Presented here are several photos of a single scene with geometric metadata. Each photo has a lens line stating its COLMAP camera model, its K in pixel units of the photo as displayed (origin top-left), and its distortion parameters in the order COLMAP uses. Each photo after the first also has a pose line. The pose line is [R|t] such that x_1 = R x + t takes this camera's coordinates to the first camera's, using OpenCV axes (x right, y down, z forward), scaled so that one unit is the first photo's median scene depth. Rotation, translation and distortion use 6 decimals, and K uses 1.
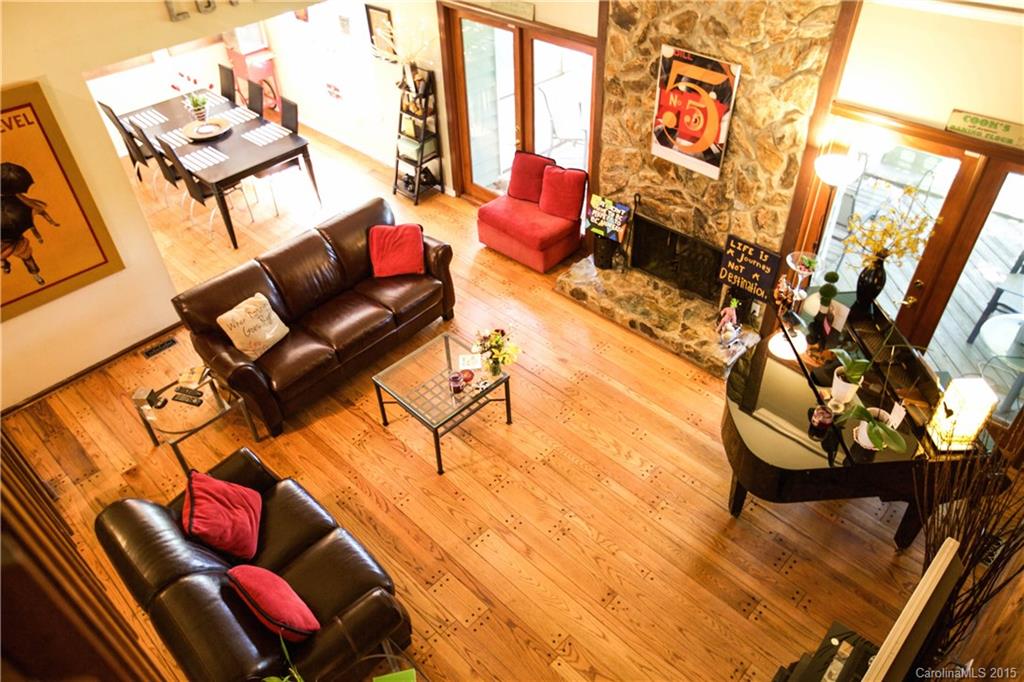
lens RADIAL K [[716.7, 0, 511.5], [0, 716.7, 338.2], [0, 0, 1]] dist [0.006646, 0.022667]
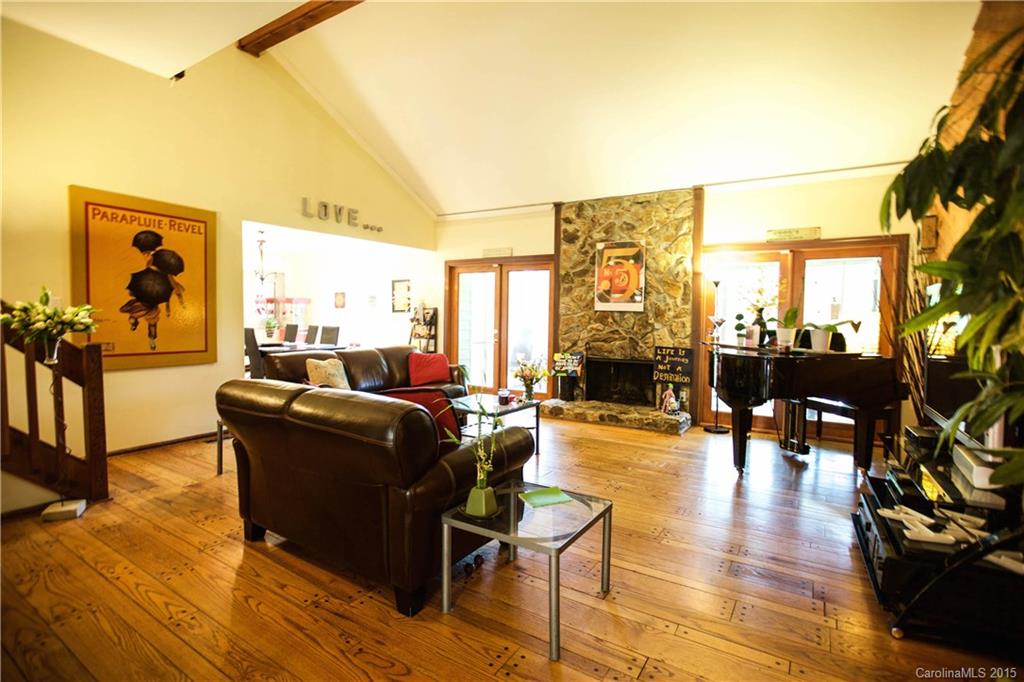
lens RADIAL K [[488.9, 0, 511.8], [0, 488.9, 341.6], [0, 0, 1]] dist [-0.032350, 0.003298]
pose [[0.976701, 0.035574, 0.211635, -0.227541], [0.102739, 0.788303, -0.606649, 0.464548], [-0.188413, 0.614258, 0.766282, 0.251471]]
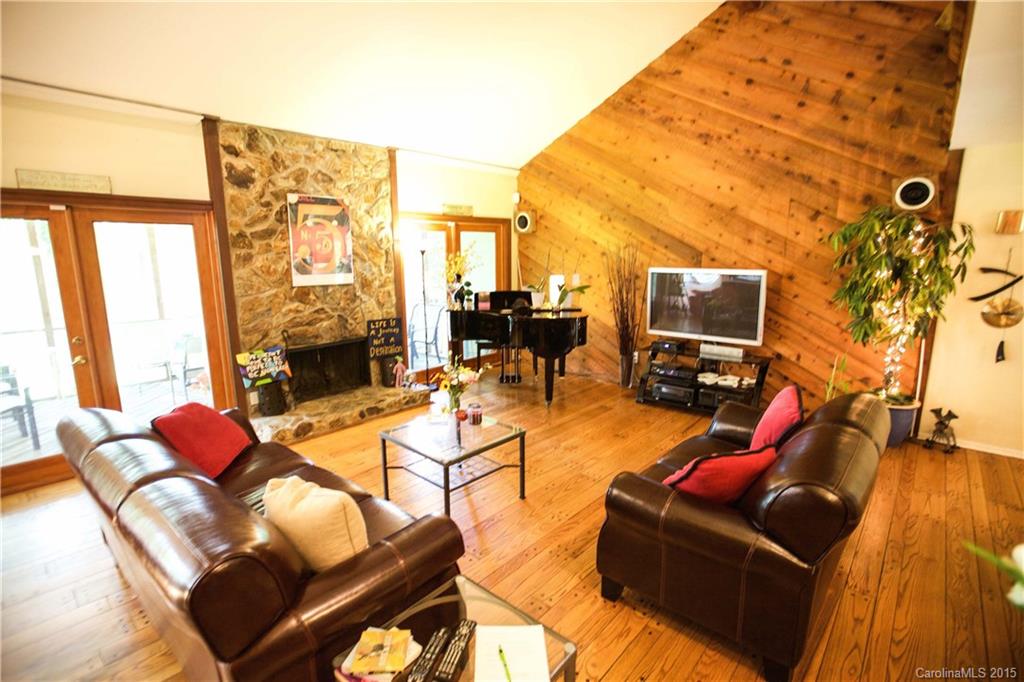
lens RADIAL K [[488.9, 0, 518.4], [0, 488.9, 341.7], [0, 0, 1]] dist [-0.032350, 0.003298]
pose [[-0.059979, -0.157706, 0.985663, -0.674635], [0.656991, 0.737172, 0.157926, -0.072931], [-0.751509, 0.657044, 0.059397, 0.766249]]
